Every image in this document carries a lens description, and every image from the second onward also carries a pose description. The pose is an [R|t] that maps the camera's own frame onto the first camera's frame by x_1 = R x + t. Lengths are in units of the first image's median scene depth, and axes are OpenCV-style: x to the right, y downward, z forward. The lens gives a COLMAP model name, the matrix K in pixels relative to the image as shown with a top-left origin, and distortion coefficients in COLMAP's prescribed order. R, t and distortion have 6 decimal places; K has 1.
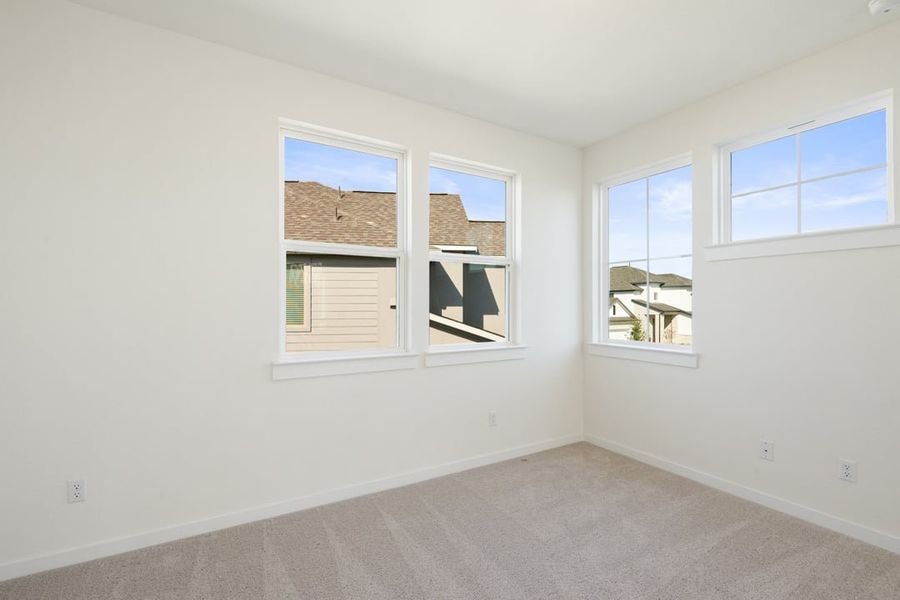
lens RADIAL K [[408.9, 0, 448.6], [0, 408.9, 302.3], [0, 0, 1]] dist [-0.005547, -0.000792]
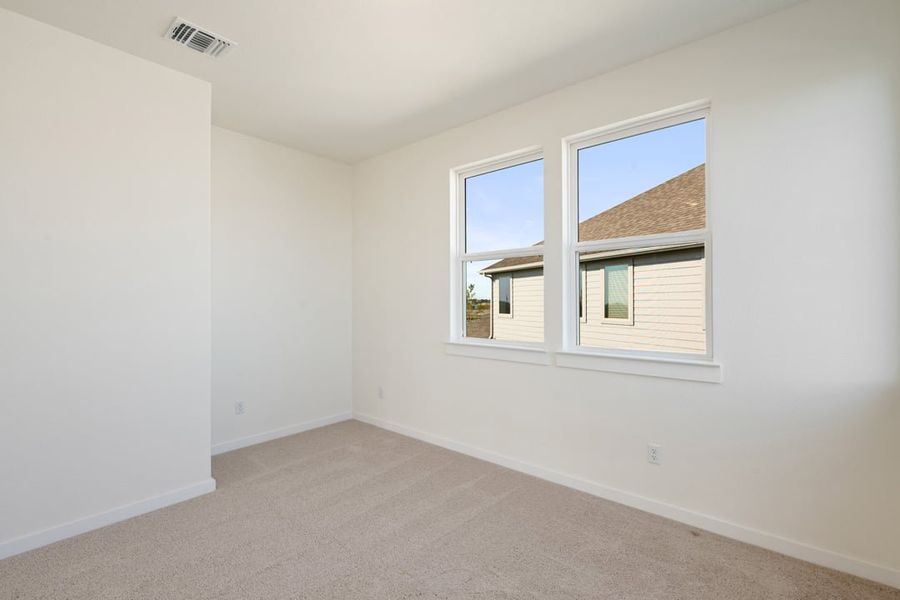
lens RADIAL K [[408.9, 0, 448.6], [0, 408.9, 301.5], [0, 0, 1]] dist [-0.005547, -0.000792]
pose [[0.307600, -0.000164, -0.951516, 0.693117], [0.011151, 0.999932, 0.003432, 0.000930], [0.951450, -0.011666, 0.307581, 0.416185]]
